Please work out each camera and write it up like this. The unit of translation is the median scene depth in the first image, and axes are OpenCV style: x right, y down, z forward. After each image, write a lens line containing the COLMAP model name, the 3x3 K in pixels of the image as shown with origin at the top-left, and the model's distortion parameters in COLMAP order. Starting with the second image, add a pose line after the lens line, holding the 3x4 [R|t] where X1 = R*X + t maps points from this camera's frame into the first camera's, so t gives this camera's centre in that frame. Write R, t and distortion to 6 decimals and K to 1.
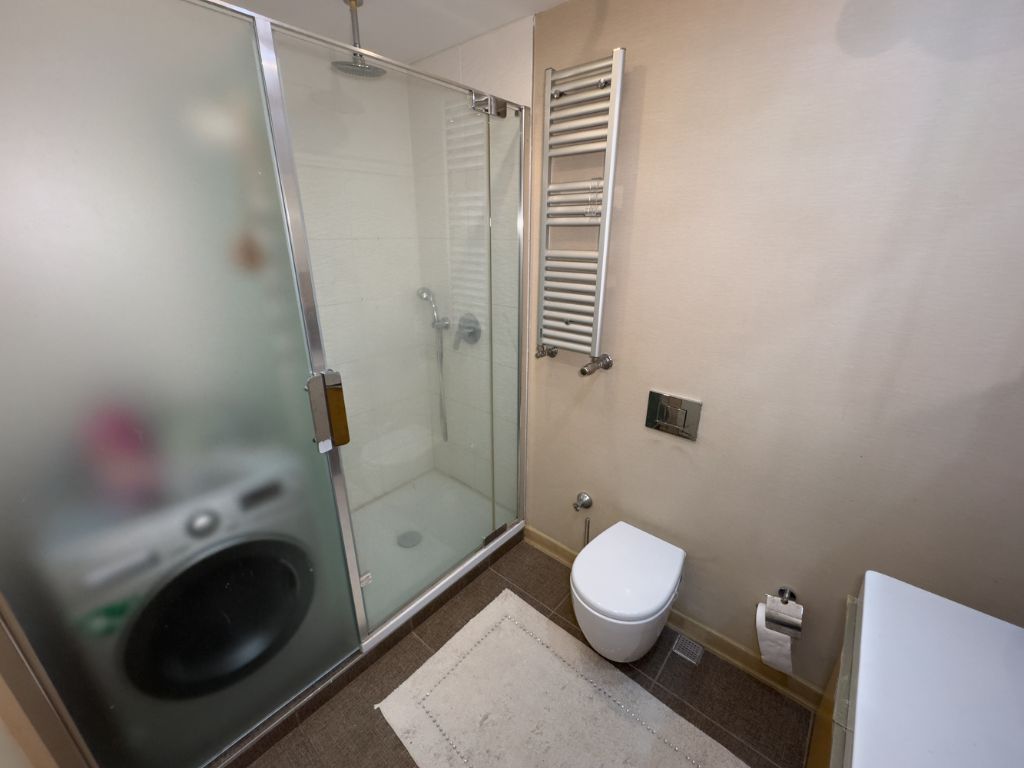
lens RADIAL K [[410.9, 0, 514.2], [0, 410.9, 384.7], [0, 0, 1]] dist [-0.003937, 0.000419]
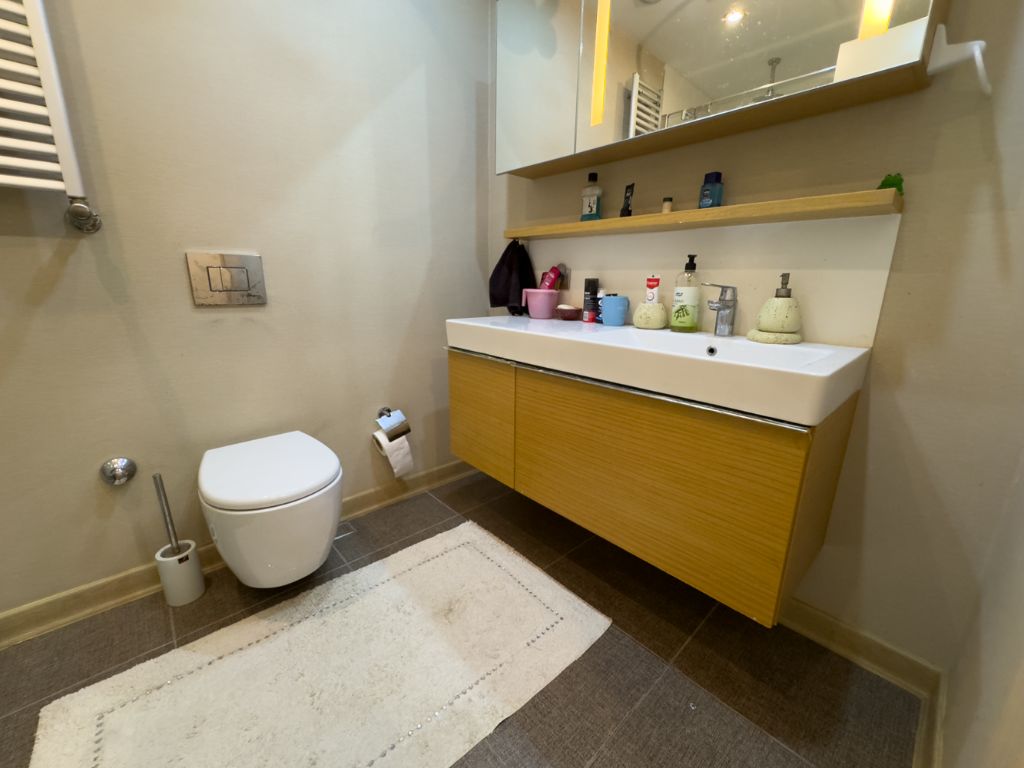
lens RADIAL K [[410.9, 0, 514.2], [0, 410.9, 384.7], [0, 0, 1]] dist [-0.003937, 0.000419]
pose [[0.112507, -0.233197, 0.965899, -0.411738], [0.342247, 0.921685, 0.182658, 0.318731], [-0.932850, 0.310026, 0.183507, 0.364623]]
